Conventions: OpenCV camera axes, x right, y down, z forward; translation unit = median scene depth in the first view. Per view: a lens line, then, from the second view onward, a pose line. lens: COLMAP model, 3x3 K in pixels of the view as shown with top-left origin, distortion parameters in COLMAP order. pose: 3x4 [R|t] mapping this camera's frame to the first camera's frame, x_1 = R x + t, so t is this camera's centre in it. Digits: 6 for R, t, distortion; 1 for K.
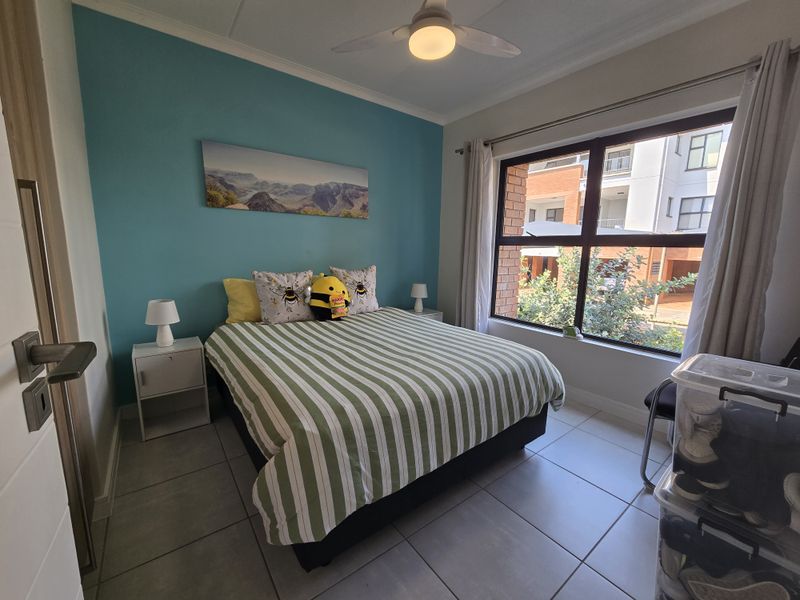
lens RADIAL K [[328.4, 0, 403.9], [0, 328.4, 300.6], [0, 0, 1]] dist [-0.001411, -0.000460]
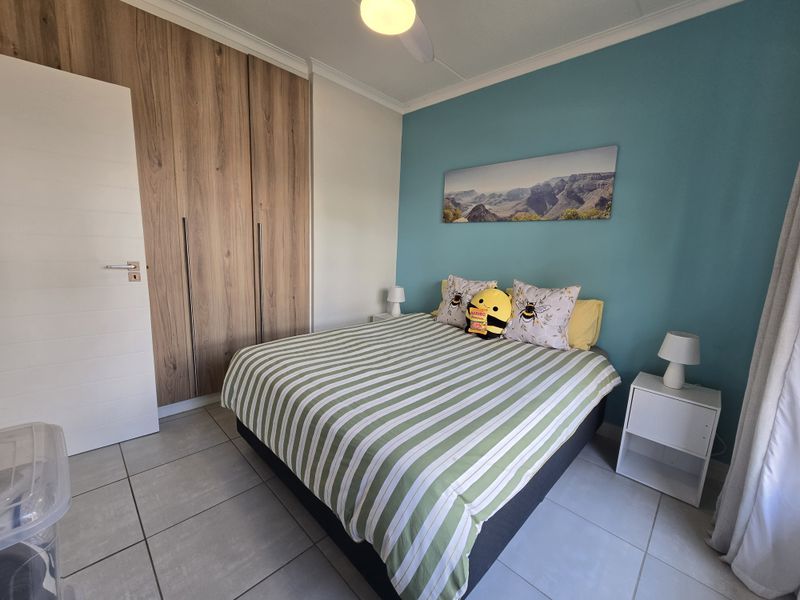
lens RADIAL K [[328.4, 0, 403.9], [0, 328.4, 300.6], [0, 0, 1]] dist [-0.001411, -0.000460]
pose [[0.135676, 0.151450, -0.979109, 0.610092], [-0.195877, 0.972841, 0.123338, -0.102554], [0.971197, 0.175051, 0.161657, 0.609179]]
